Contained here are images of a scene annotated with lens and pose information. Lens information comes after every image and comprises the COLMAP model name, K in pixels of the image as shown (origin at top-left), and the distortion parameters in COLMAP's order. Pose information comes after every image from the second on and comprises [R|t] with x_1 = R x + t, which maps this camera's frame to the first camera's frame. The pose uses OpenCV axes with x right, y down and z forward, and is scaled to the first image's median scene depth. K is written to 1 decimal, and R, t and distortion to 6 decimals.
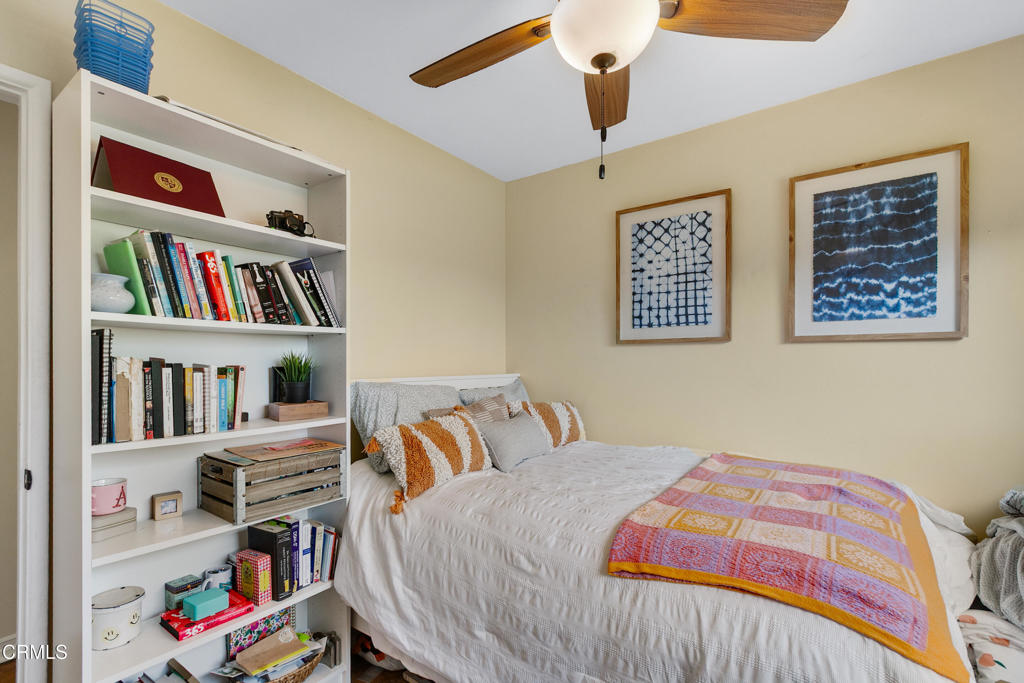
lens RADIAL K [[470.5, 0, 511.2], [0, 470.5, 362.4], [0, 0, 1]] dist [0.002250, -0.001918]
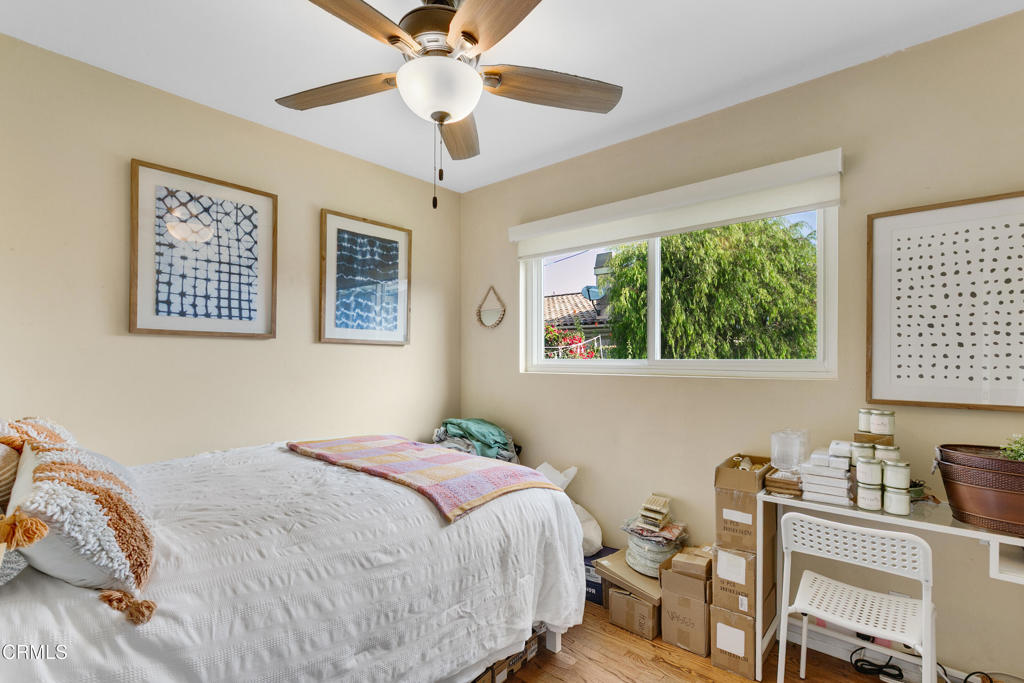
lens RADIAL K [[470.5, 0, 510.8], [0, 470.5, 360.8], [0, 0, 1]] dist [0.002250, -0.001918]
pose [[0.115088, 0.002977, 0.993351, -0.508861], [-0.006234, 0.999978, -0.002275, 0.004050], [-0.993336, -0.005931, 0.115104, 0.335349]]
